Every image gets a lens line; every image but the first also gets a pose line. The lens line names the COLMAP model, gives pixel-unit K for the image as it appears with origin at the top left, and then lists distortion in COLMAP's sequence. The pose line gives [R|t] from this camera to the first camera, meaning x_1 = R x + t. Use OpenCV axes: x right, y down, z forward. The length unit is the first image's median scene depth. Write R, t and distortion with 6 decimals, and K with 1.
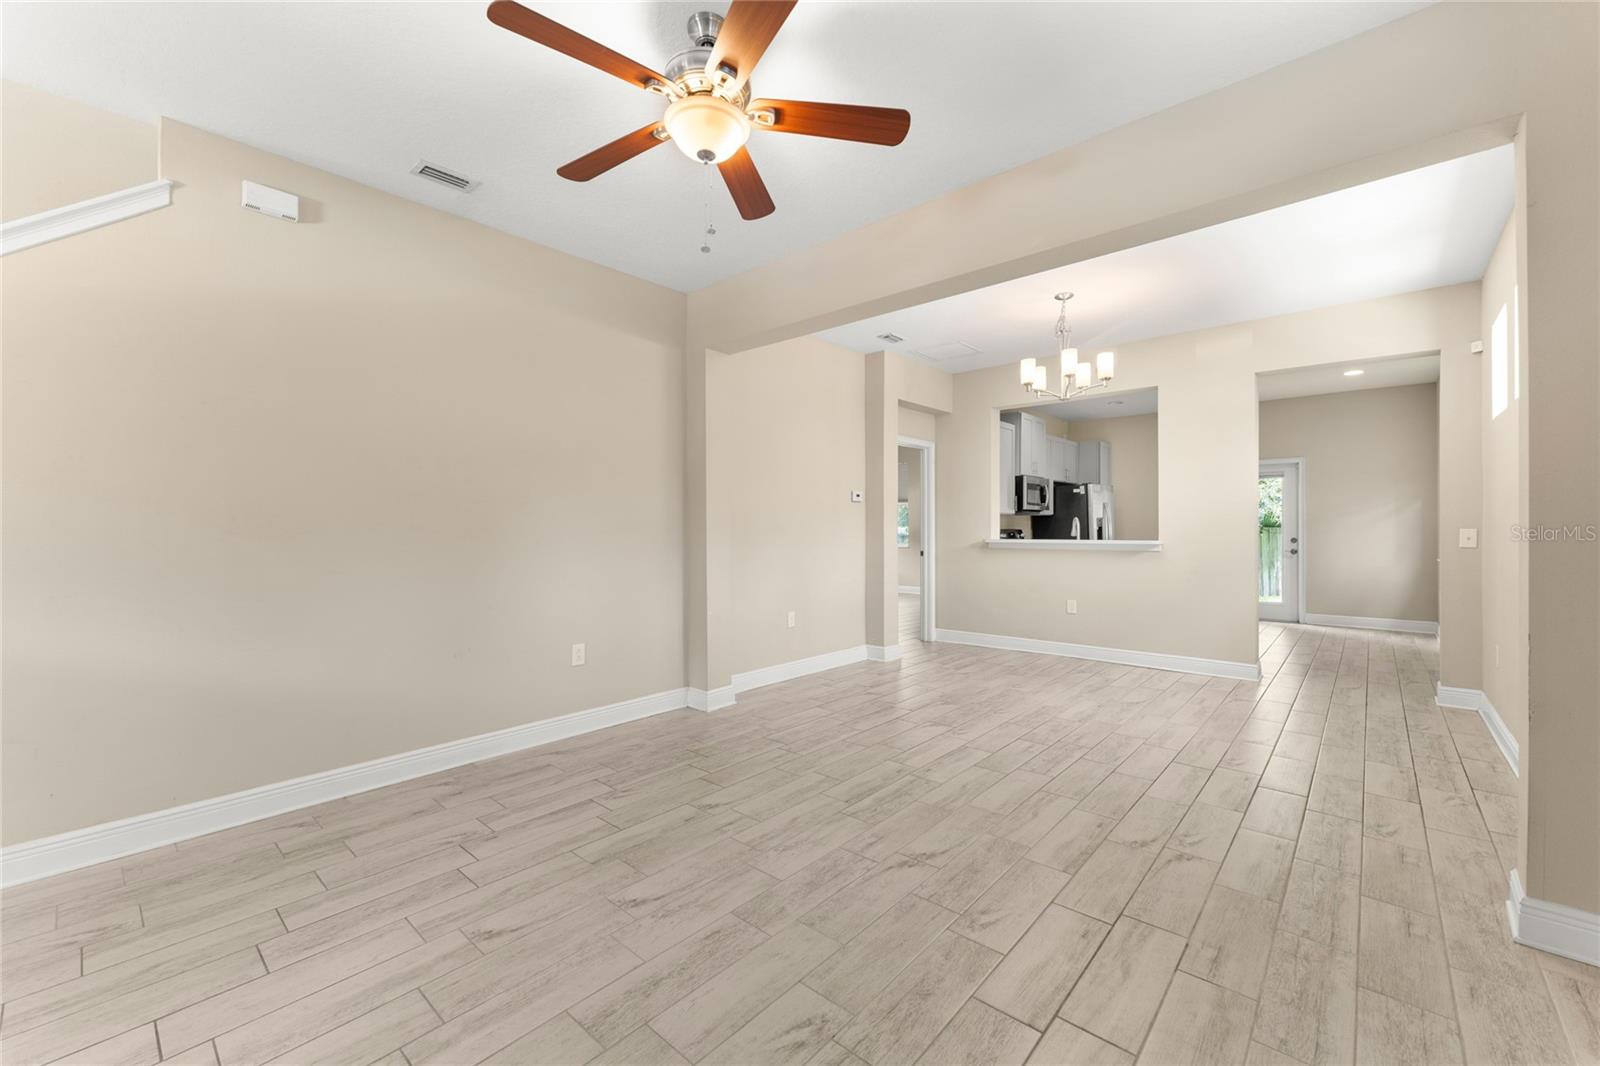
lens RADIAL K [[660.3, 0, 802.6], [0, 660.3, 524.8], [0, 0, 1]] dist [0.002763, 0.000086]
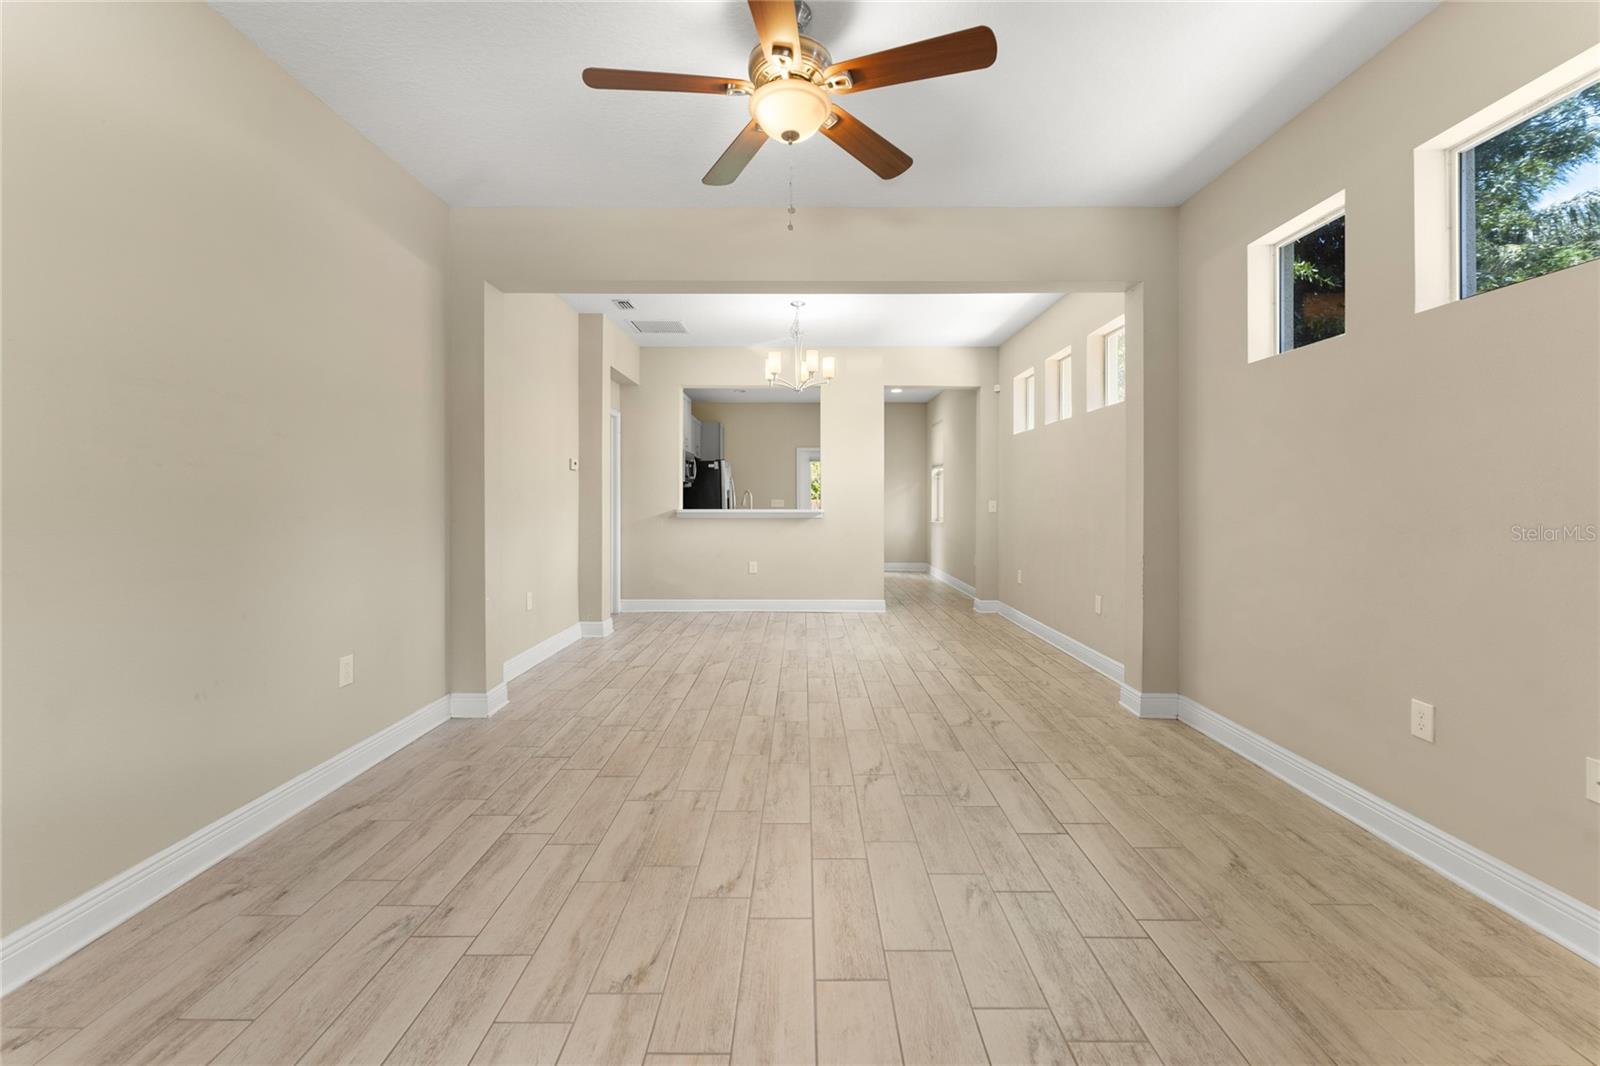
lens RADIAL K [[660.3, 0, 822.5], [0, 660.3, 495.4], [0, 0, 1]] dist [0.002763, 0.000086]
pose [[0.738911, 0.007384, 0.673763, -0.511912], [-0.006203, 0.999972, -0.004156, 0.004693], [-0.673775, -0.001109, 0.738936, 0.128792]]
